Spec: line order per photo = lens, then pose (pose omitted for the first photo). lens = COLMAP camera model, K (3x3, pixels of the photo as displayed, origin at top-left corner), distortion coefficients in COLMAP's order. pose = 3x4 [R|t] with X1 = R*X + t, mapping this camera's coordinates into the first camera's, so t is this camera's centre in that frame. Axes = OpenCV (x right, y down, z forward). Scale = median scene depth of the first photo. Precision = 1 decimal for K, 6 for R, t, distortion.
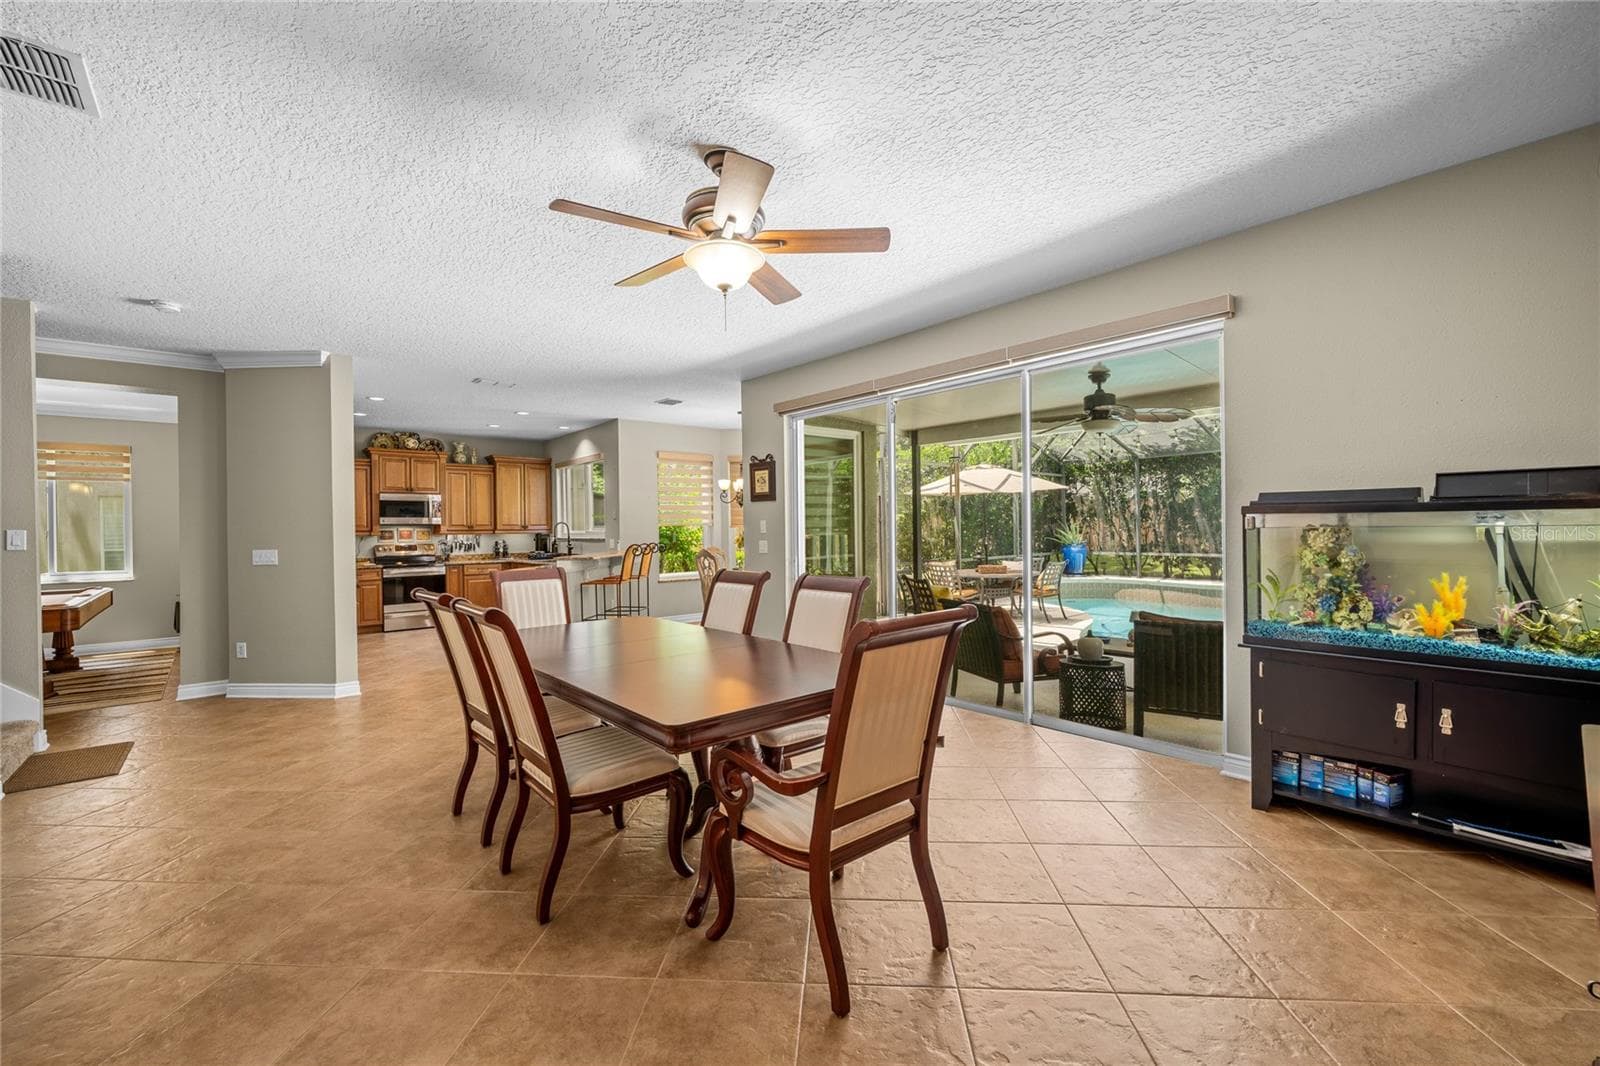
lens RADIAL K [[658.1, 0, 804.1], [0, 658.1, 531.7], [0, 0, 1]] dist [-0.001190, -0.000413]
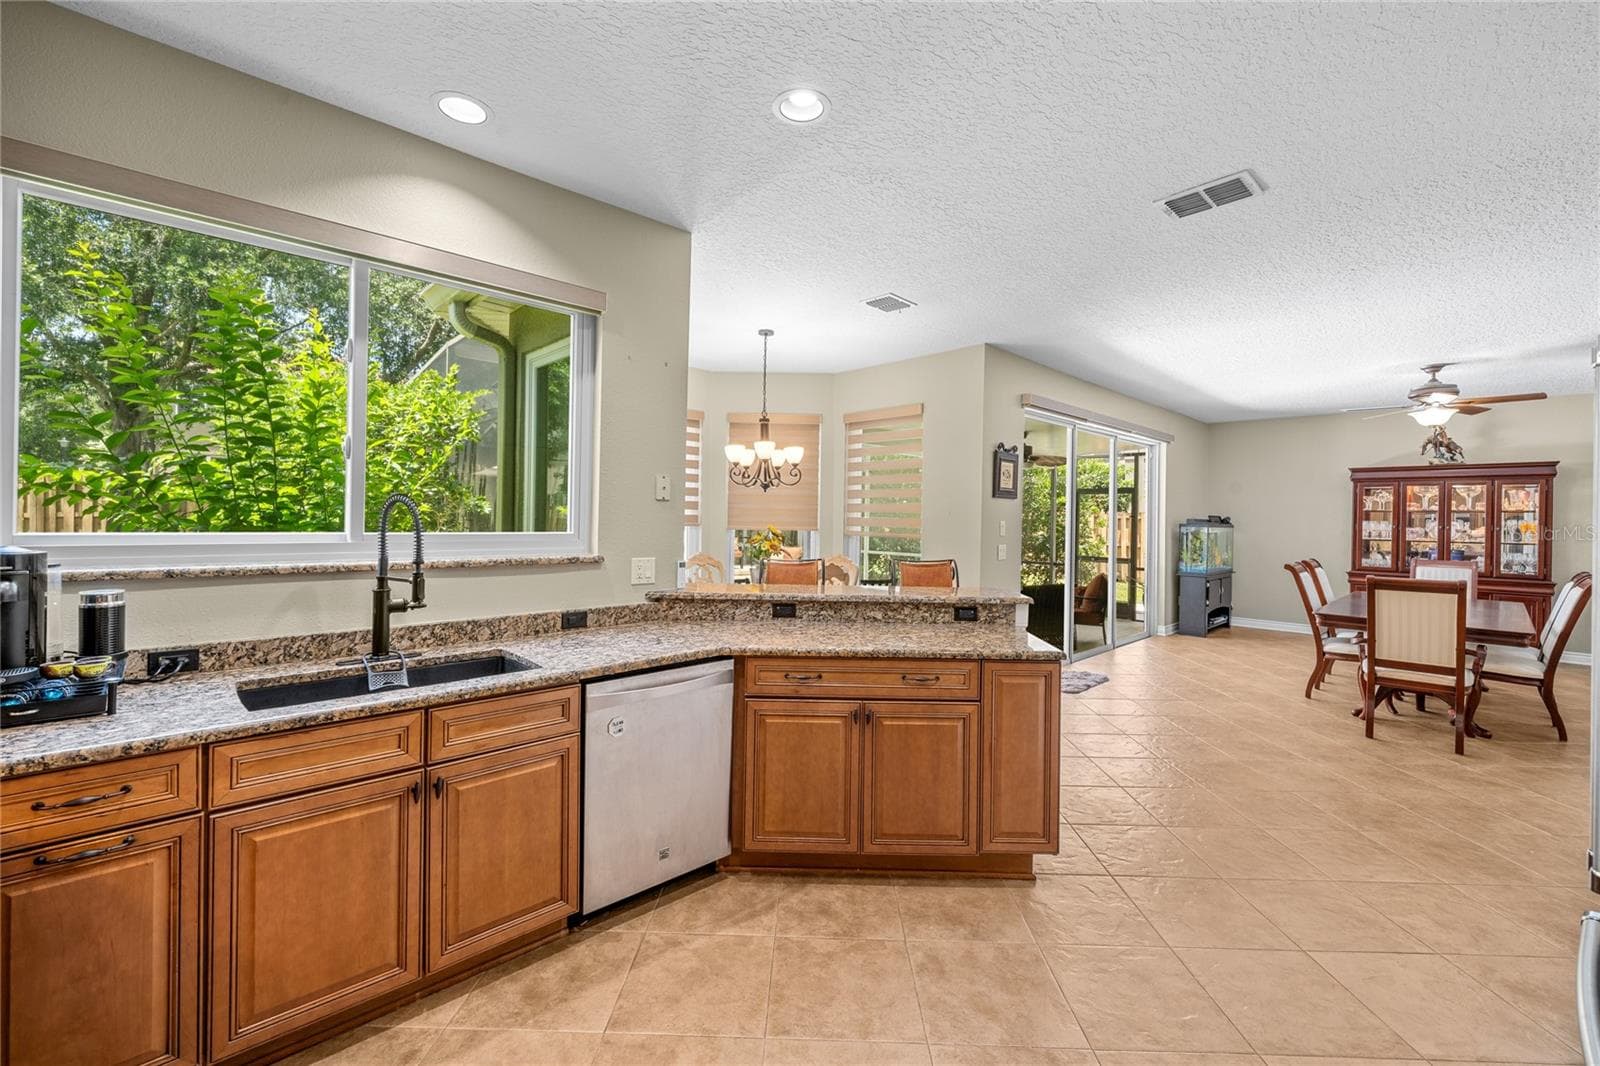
lens RADIAL K [[661.4, 0, 800.3], [0, 661.4, 519.7], [0, 0, 1]] dist [-0.001239, -0.000017]
pose [[-0.048077, 0.010907, 0.998784, -0.593585], [-0.007391, 0.999909, -0.011275, -0.005152], [-0.998816, -0.007924, -0.047992, 0.860452]]
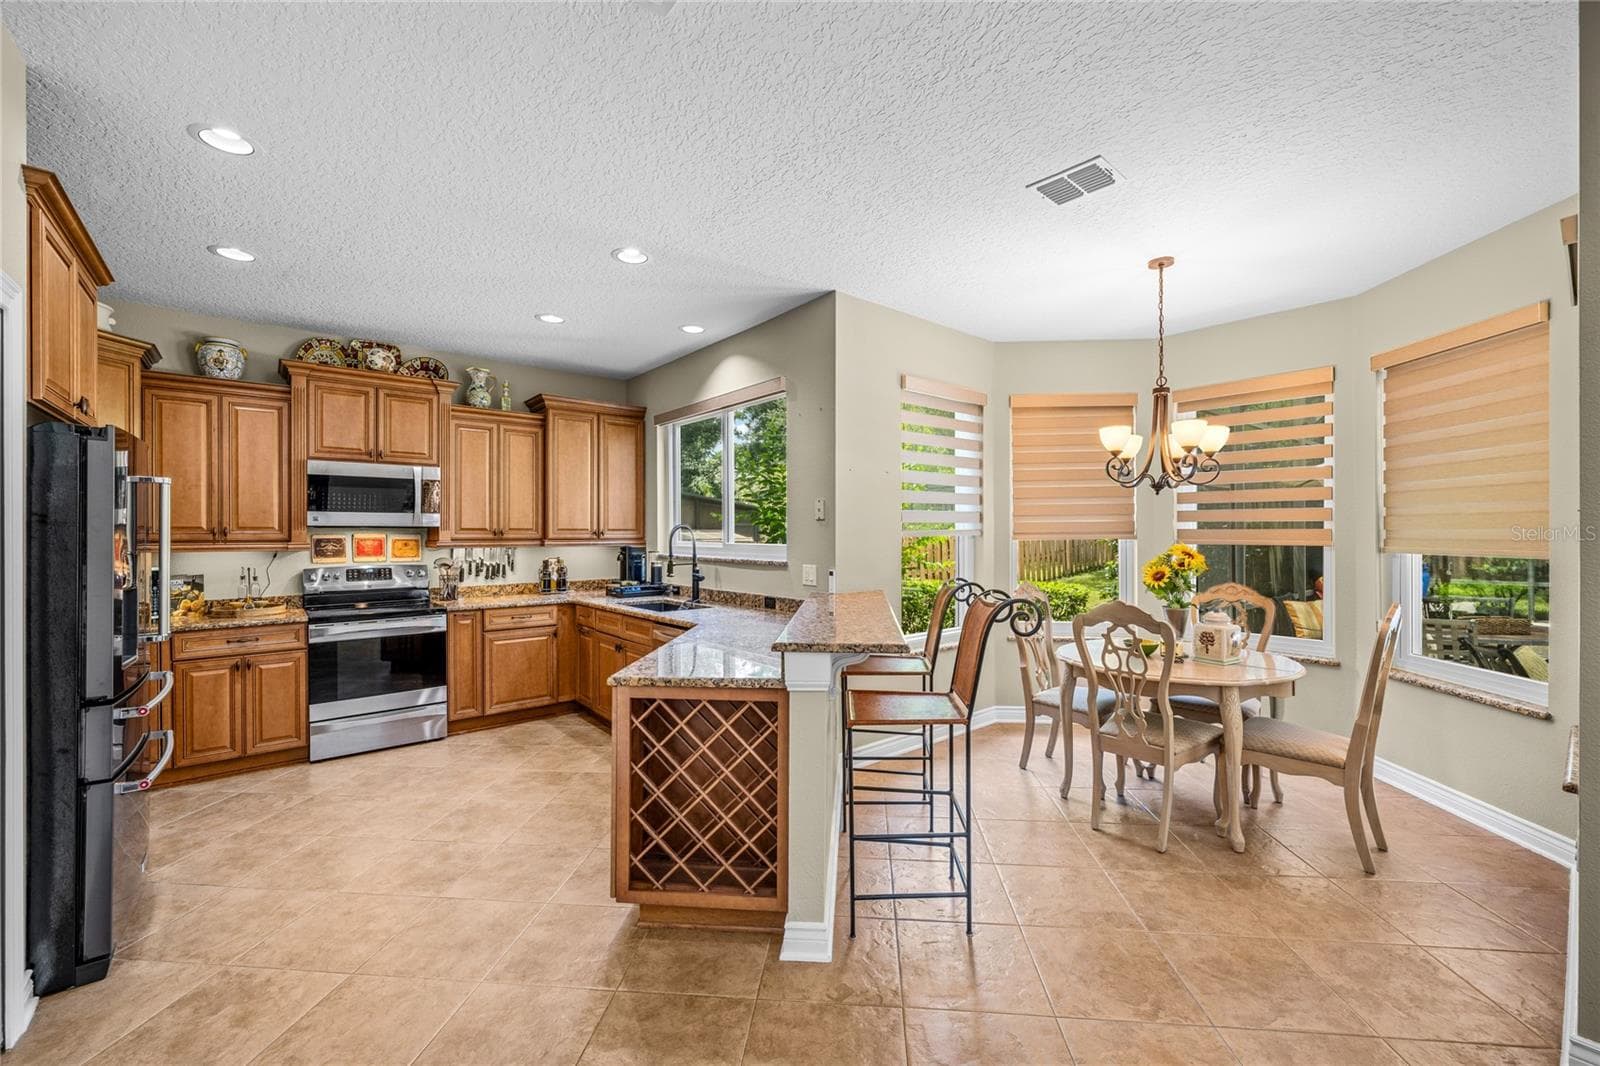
lens RADIAL K [[658.1, 0, 804.1], [0, 658.1, 531.7], [0, 0, 1]] dist [-0.001190, -0.000413]
pose [[0.999444, 0.011519, -0.031282, -0.259596], [-0.011689, 0.999918, -0.005269, -0.008368], [0.031219, 0.005632, 0.999497, 0.508748]]
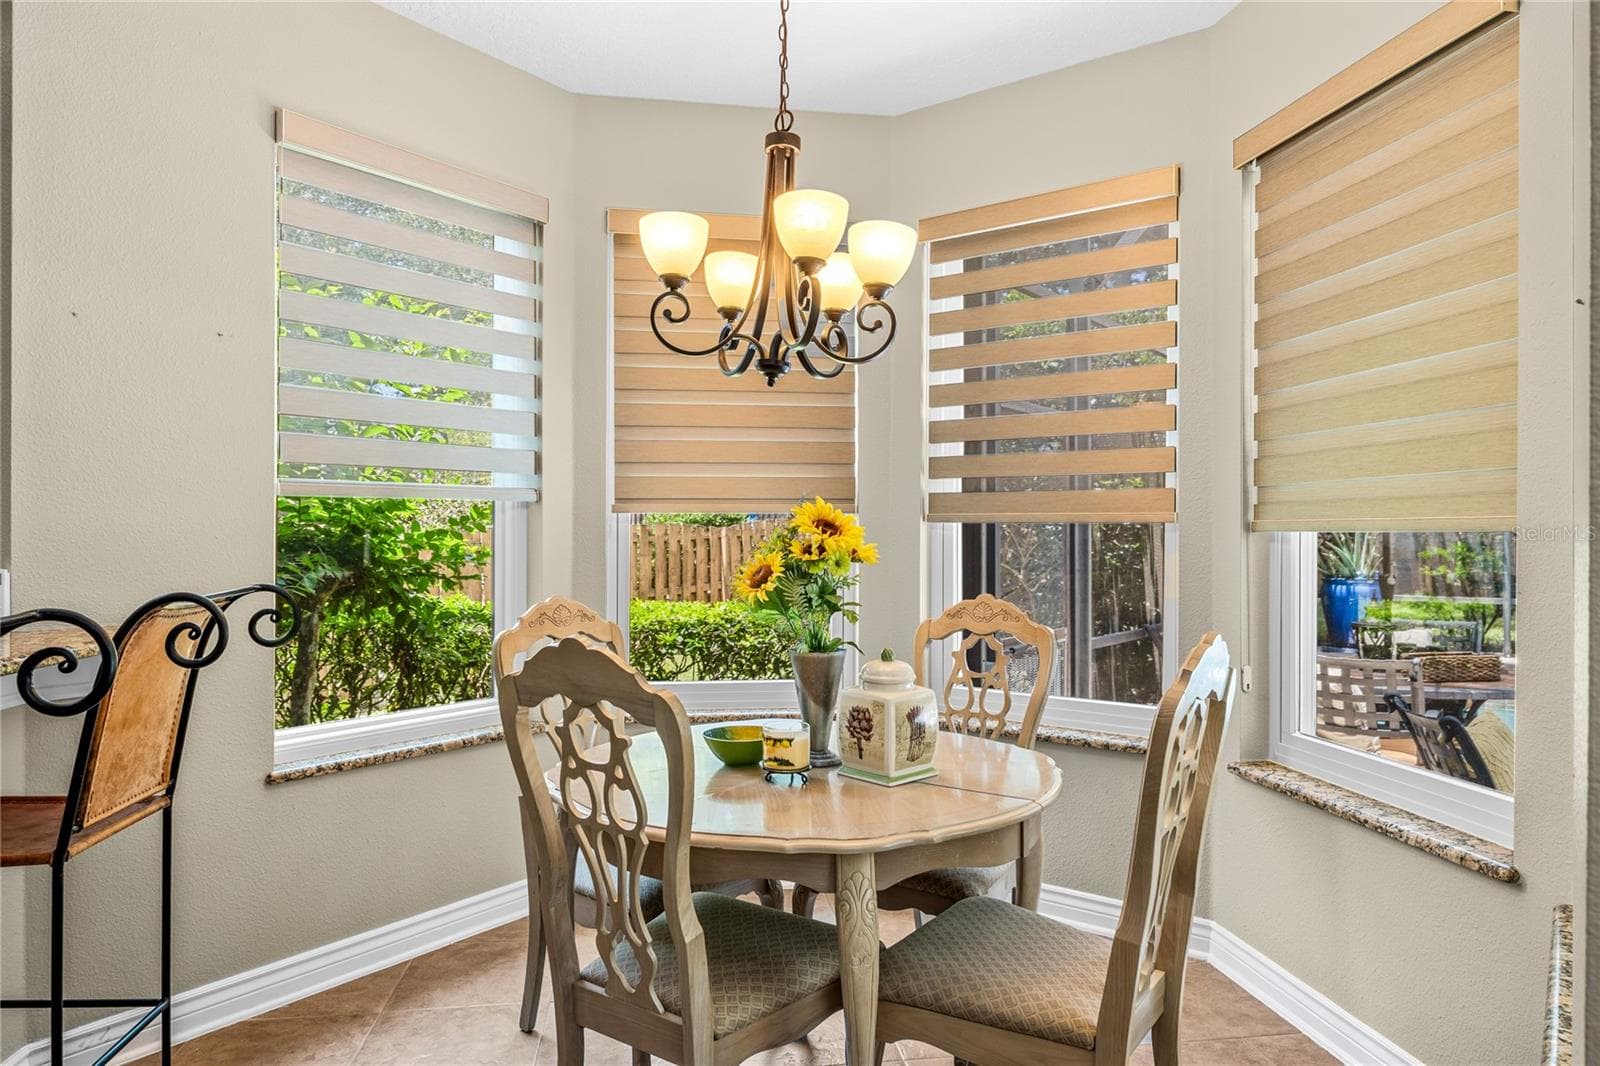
lens RADIAL K [[1039.1, 0, 800.0], [0, 1039.1, 533.0], [0, 0, 1]] dist [-0.005594, -0.001282]
pose [[0.979257, 0.017415, 0.201873, -0.124012], [-0.015921, 0.999833, -0.009023, 0.003107], [-0.201996, 0.005622, 0.979370, 0.633081]]
